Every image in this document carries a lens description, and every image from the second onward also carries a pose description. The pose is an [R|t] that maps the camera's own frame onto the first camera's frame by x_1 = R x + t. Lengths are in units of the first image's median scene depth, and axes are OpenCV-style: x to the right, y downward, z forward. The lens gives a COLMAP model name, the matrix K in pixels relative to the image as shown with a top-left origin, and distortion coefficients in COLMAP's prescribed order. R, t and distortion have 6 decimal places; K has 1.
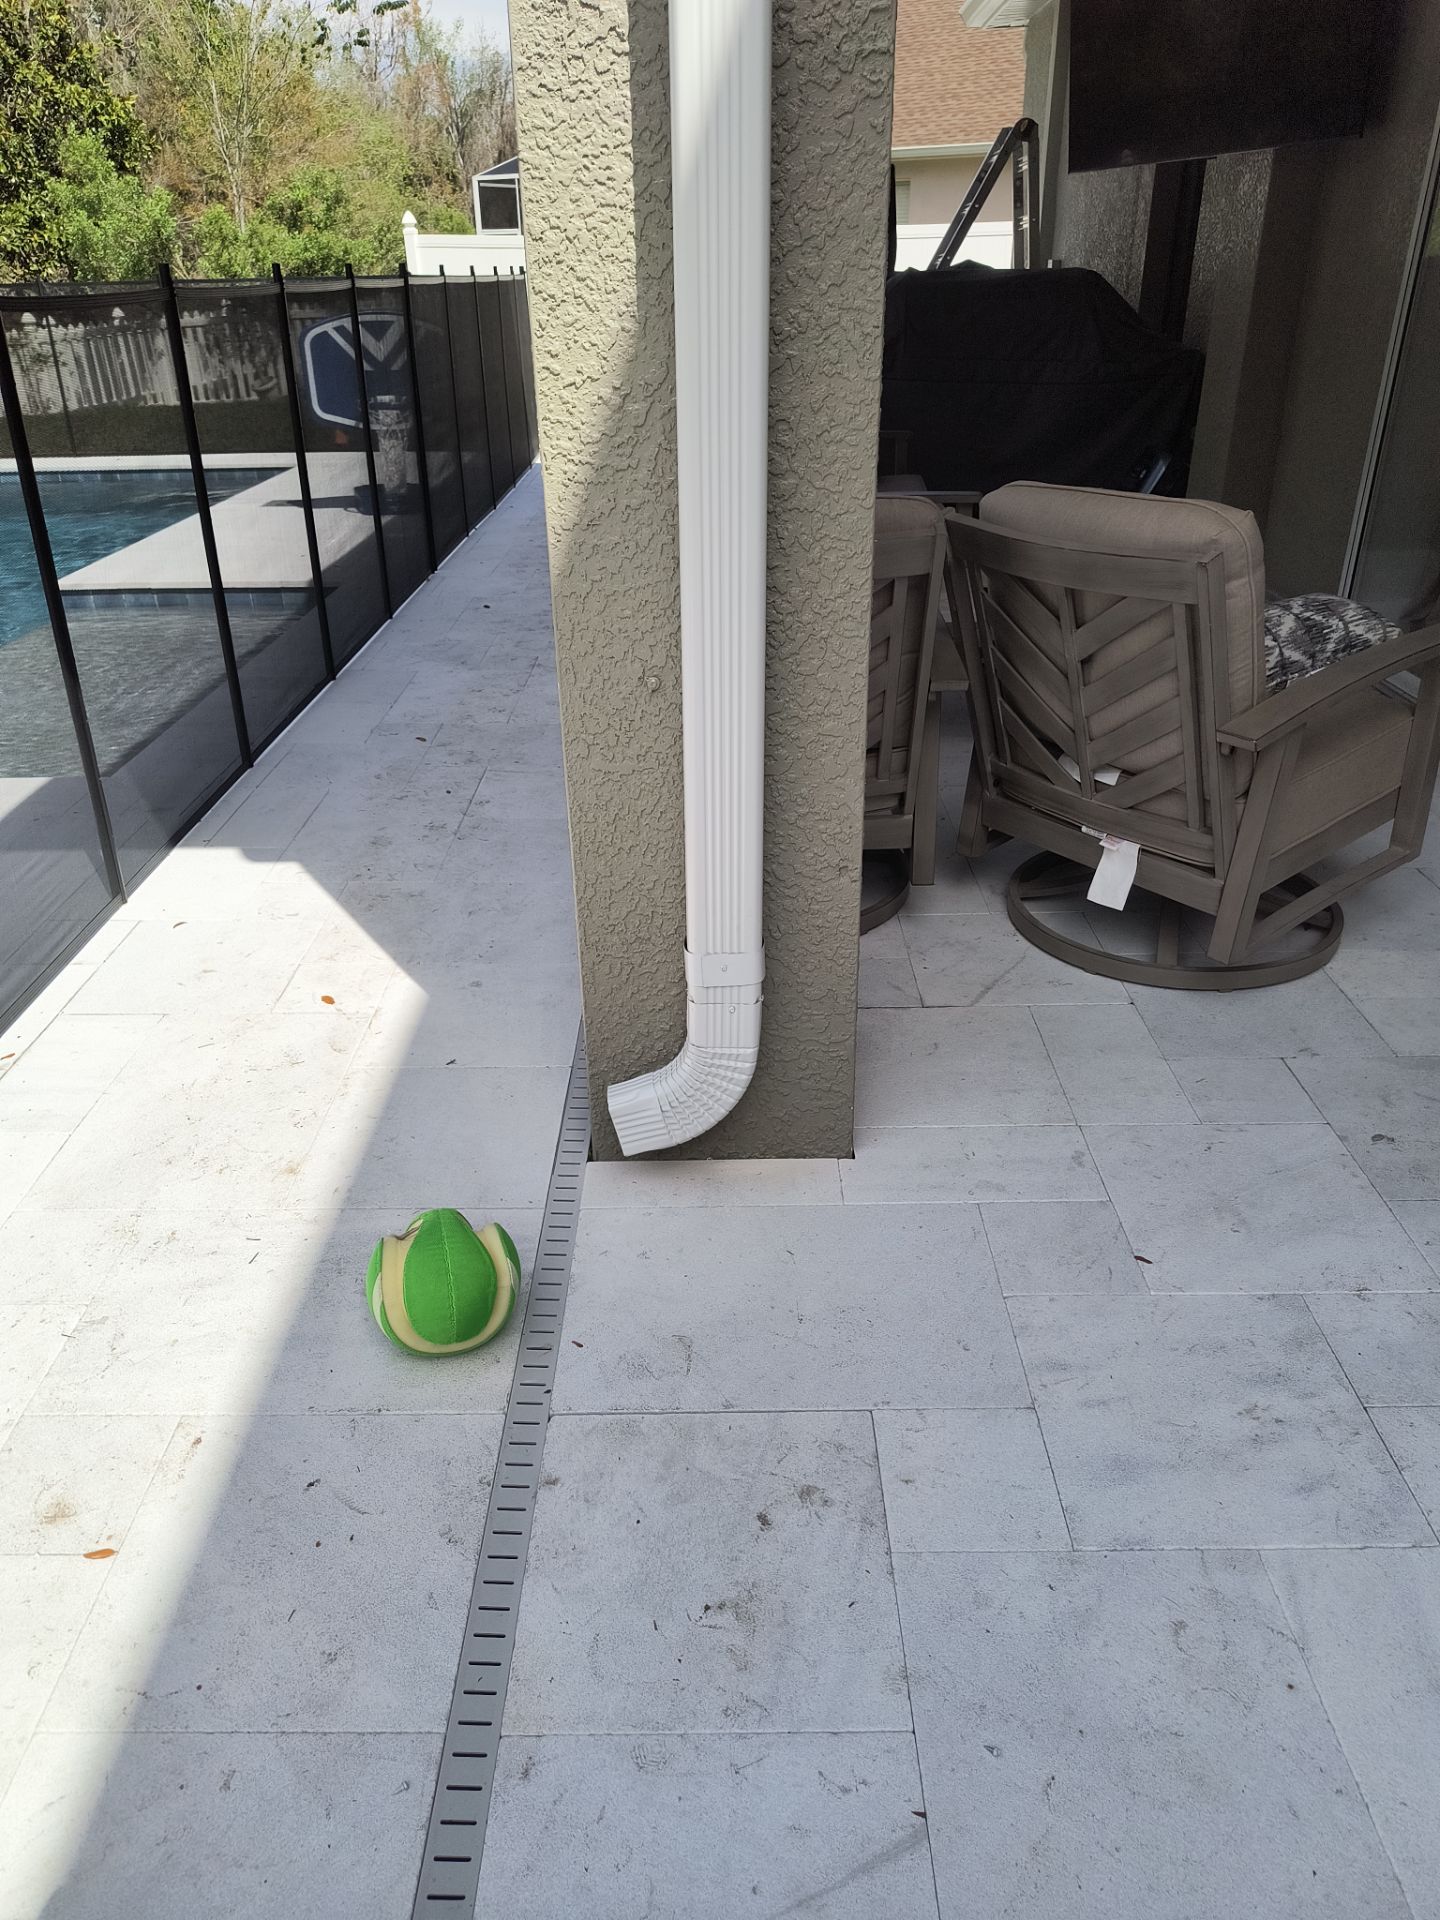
lens RADIAL K [[1323.6, 0, 714.9], [0, 1323.6, 957.2], [0, 0, 1]] dist [0.008341, -0.002713]
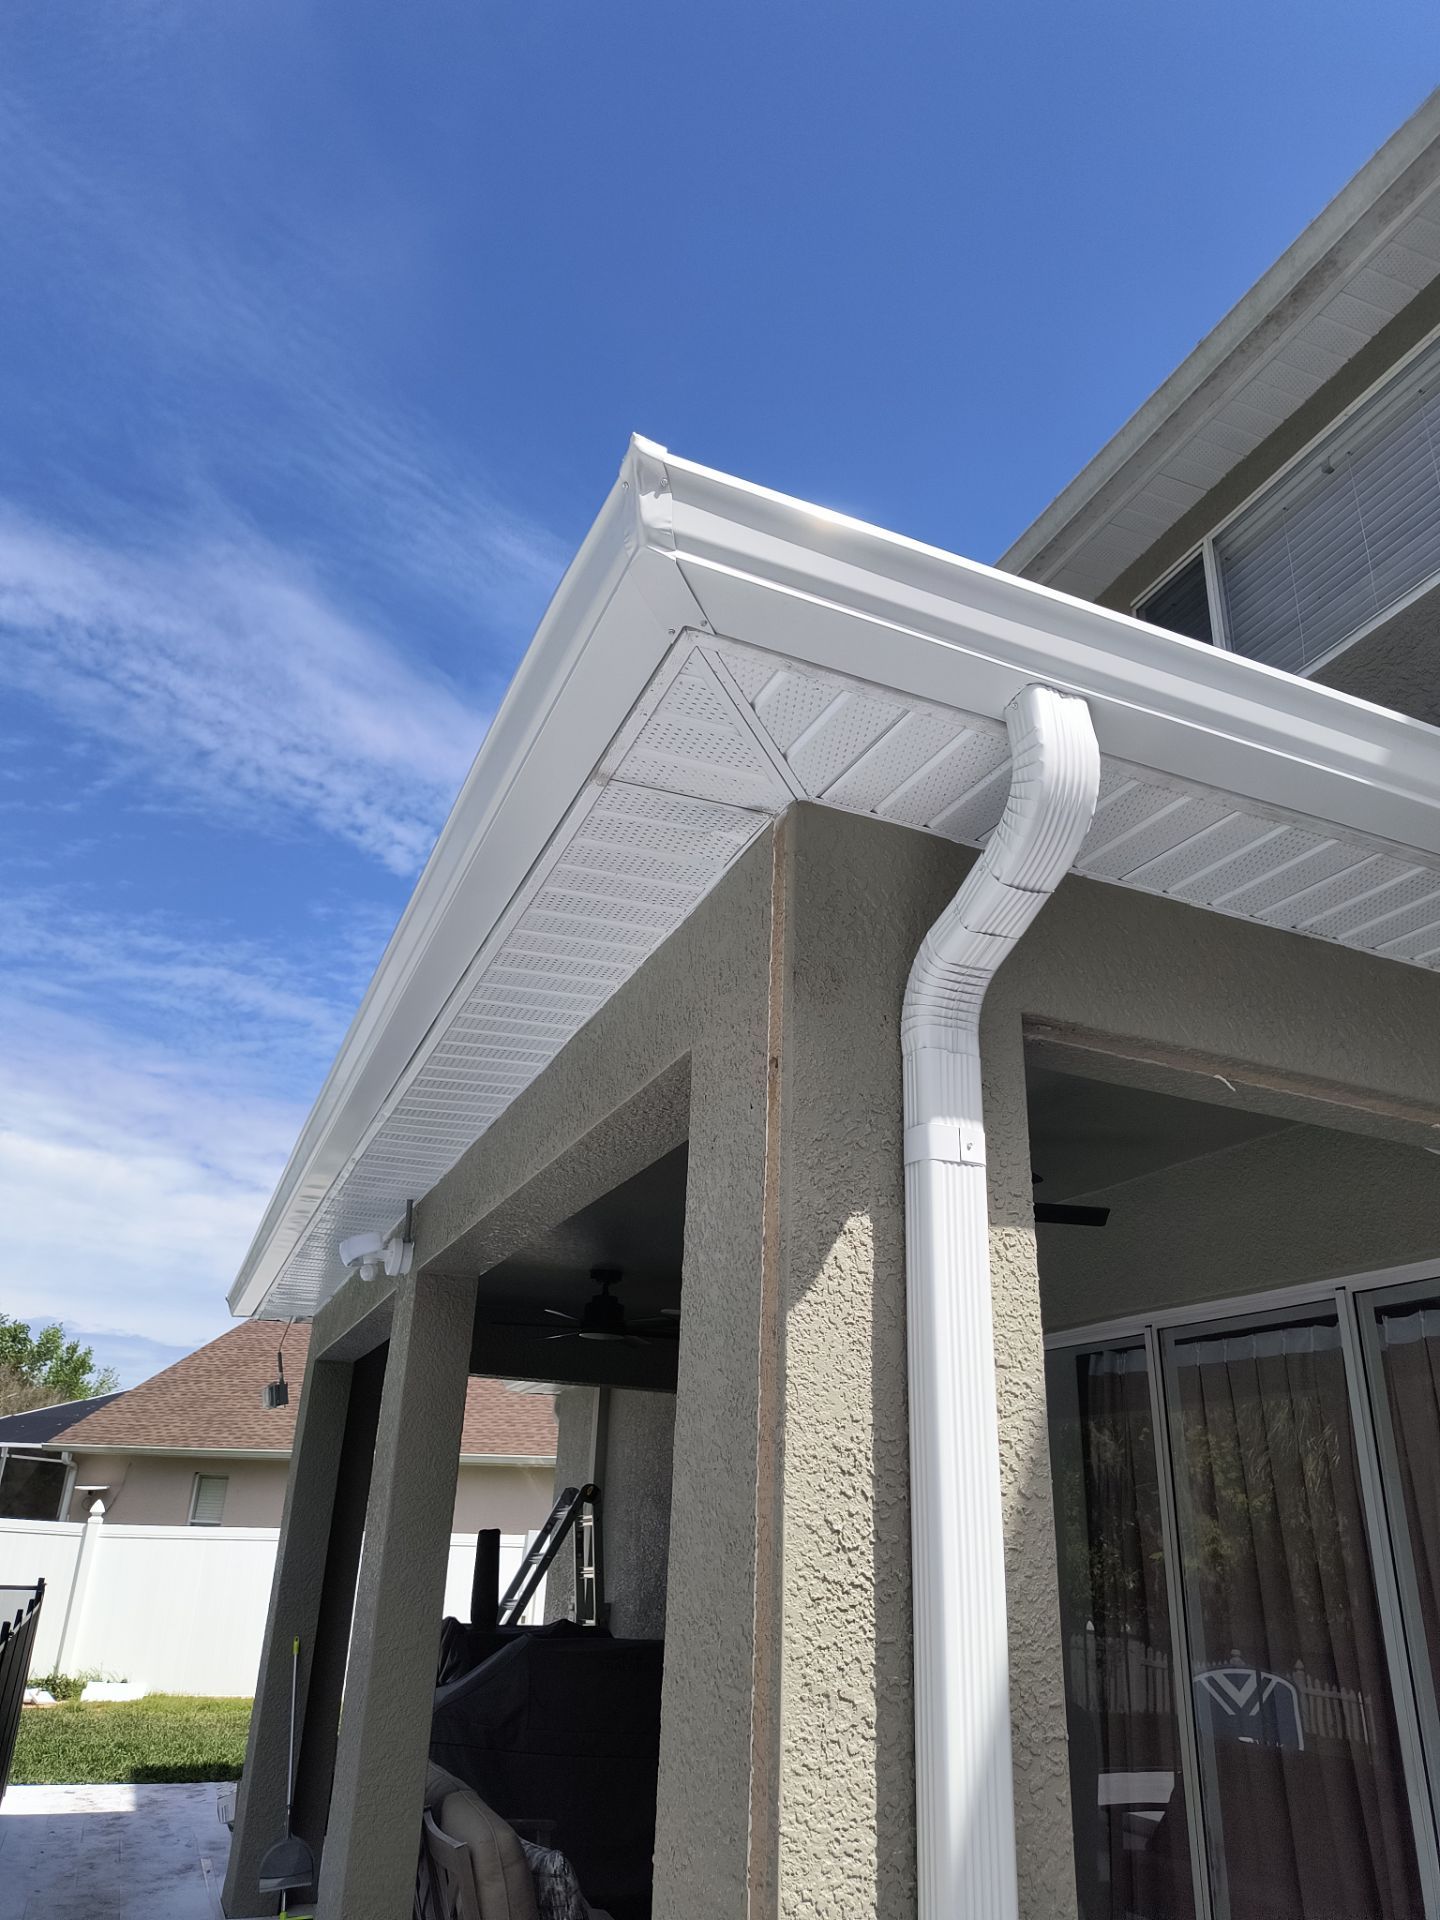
lens RADIAL K [[1310.3, 0, 705.4], [0, 1310.3, 967.5], [0, 0, 1]] dist [0.053292, -0.058404]
pose [[0.922819, 0.196890, 0.331118, -0.504740], [0.130789, 0.648346, -0.750028, -0.195103], [-0.362352, 0.735447, 0.572555, -0.063681]]
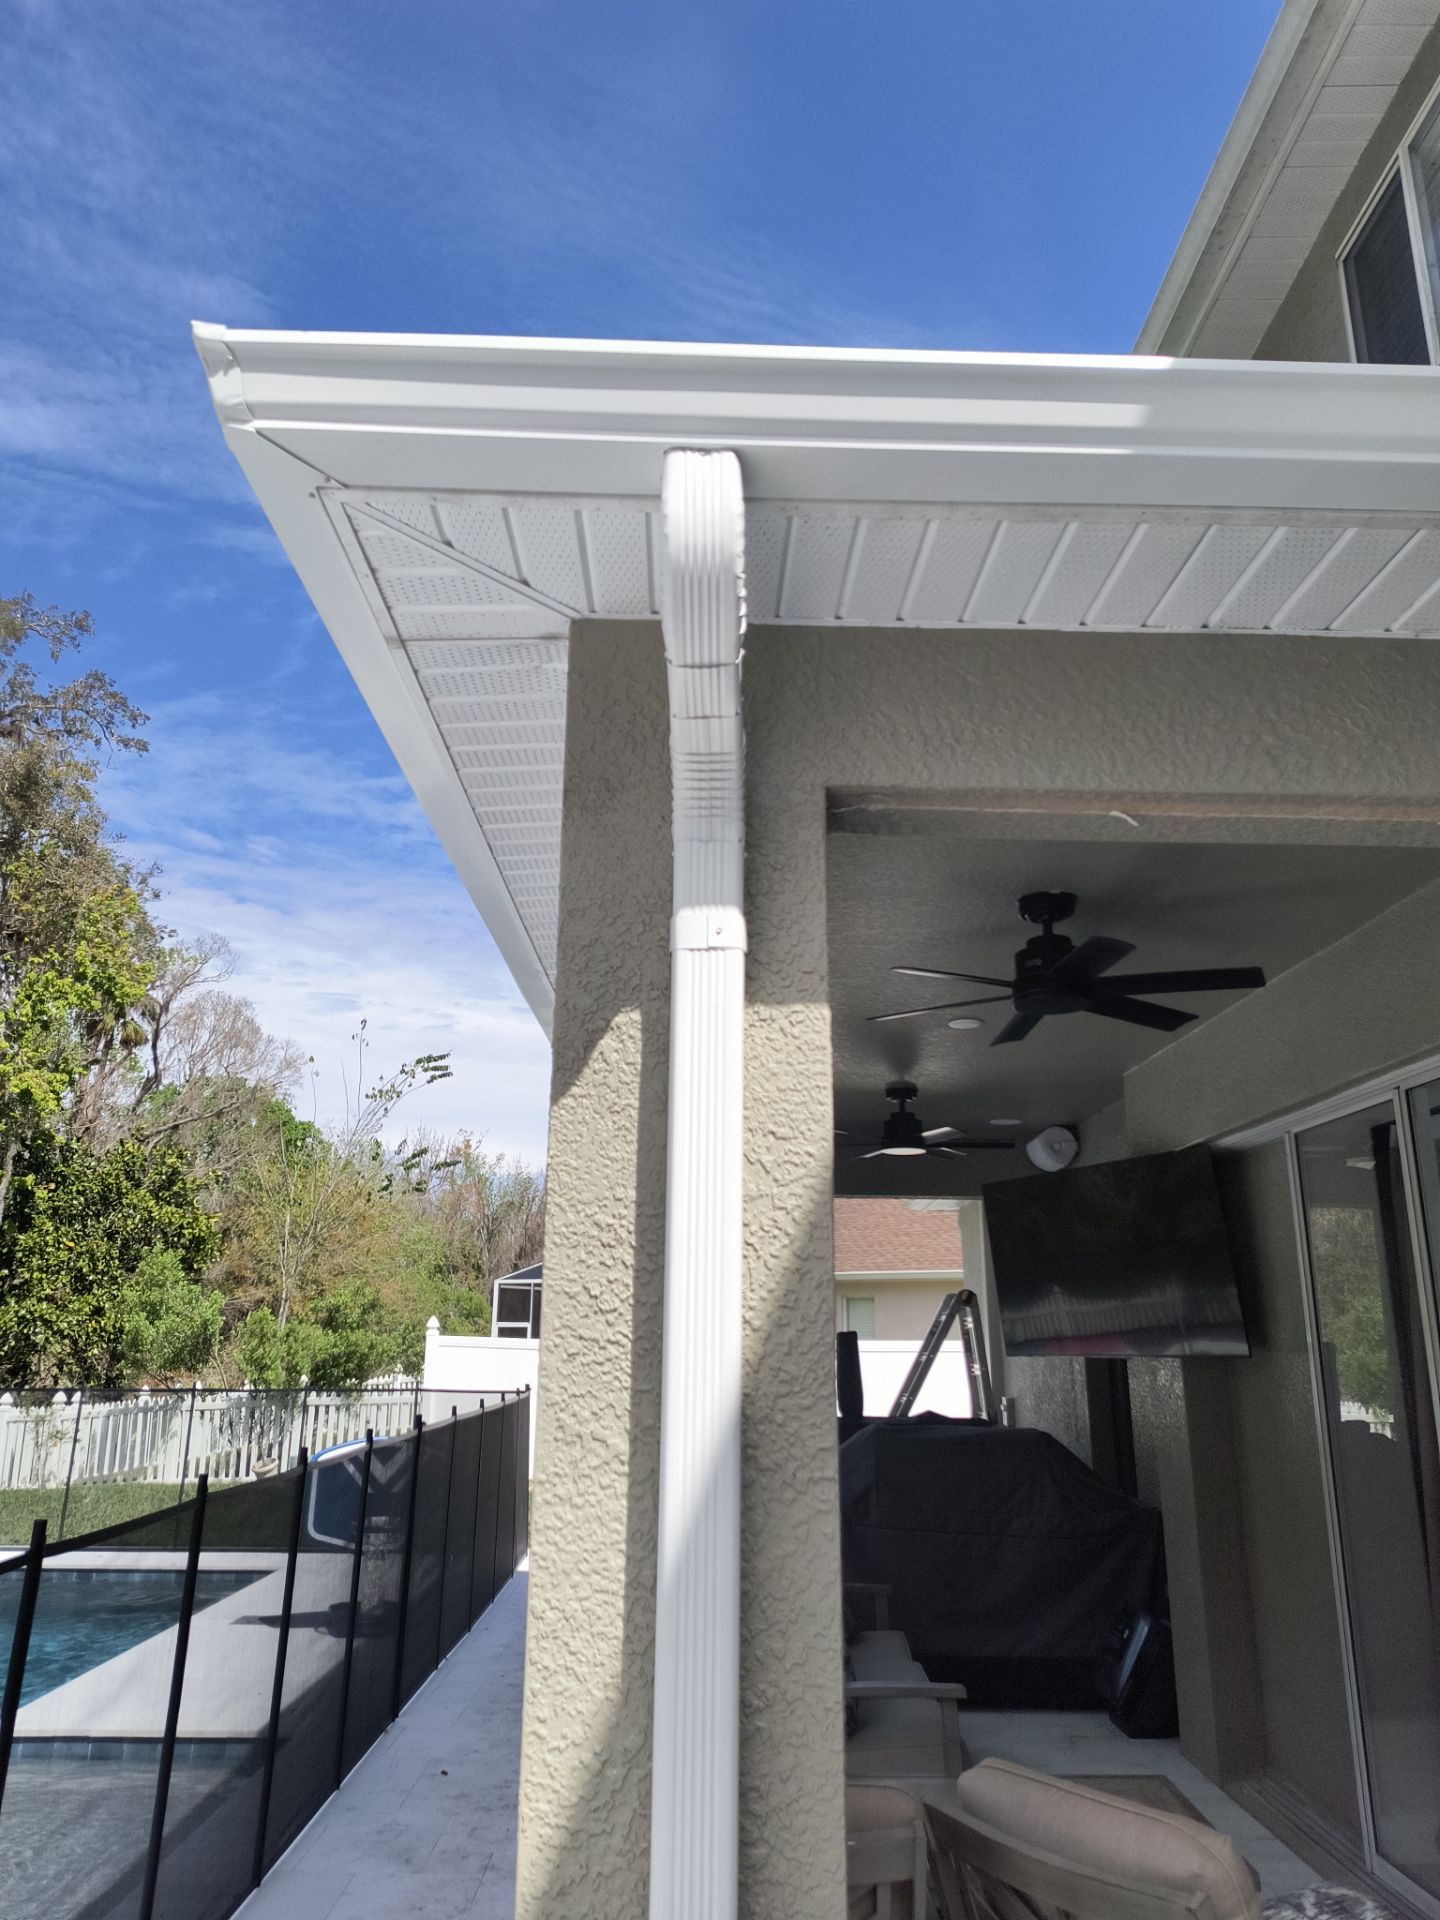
lens RADIAL K [[1298.4, 0, 712.0], [0, 1298.4, 961.3], [0, 0, 1]] dist [0.058505, -0.053794]
pose [[0.999724, 0.023498, -0.000648, 0.003048], [-0.017456, 0.723628, -0.689969, -0.127973], [-0.015744, 0.689790, 0.723839, -0.165333]]
